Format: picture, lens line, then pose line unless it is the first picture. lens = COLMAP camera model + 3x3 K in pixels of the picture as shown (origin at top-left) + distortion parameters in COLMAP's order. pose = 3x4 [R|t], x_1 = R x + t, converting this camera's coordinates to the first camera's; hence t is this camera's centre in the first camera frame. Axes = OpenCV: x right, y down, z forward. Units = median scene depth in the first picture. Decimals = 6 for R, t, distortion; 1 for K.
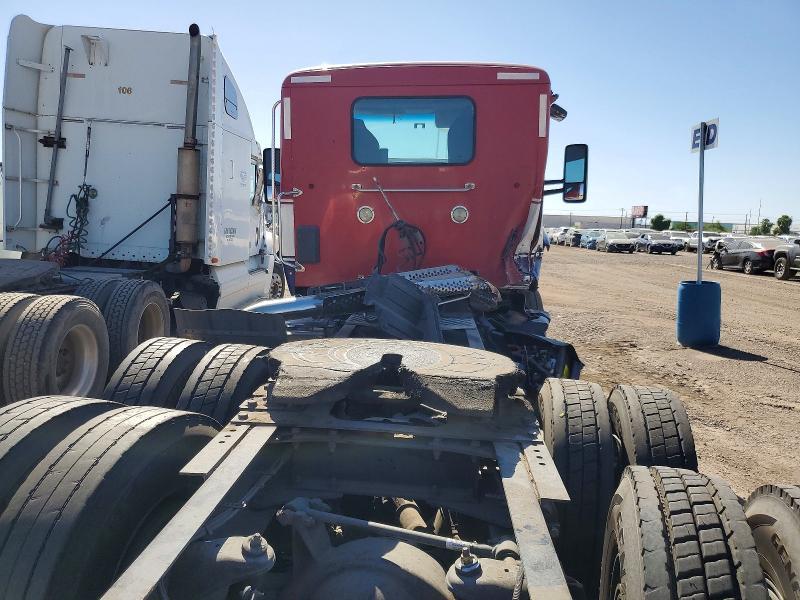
lens RADIAL K [[589.8, 0, 399.8], [0, 589.8, 286.1], [0, 0, 1]] dist [0.089321, -0.063407]
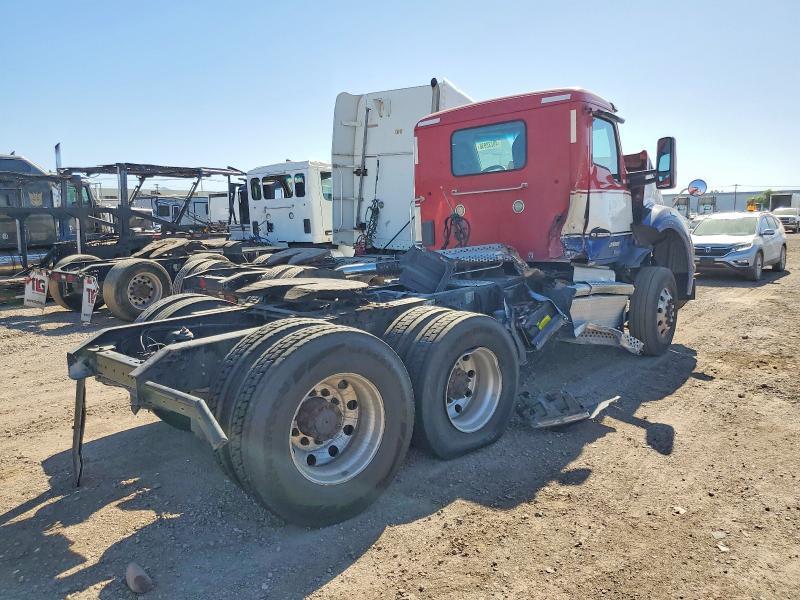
lens RADIAL K [[589.8, 0, 399.8], [0, 589.8, 286.1], [0, 0, 1]] dist [0.089321, -0.063407]
pose [[0.809787, 0.021305, -0.586336, 0.390764], [-0.018210, 0.999772, 0.011177, 0.028983], [0.586441, 0.001626, 0.809991, -0.147265]]
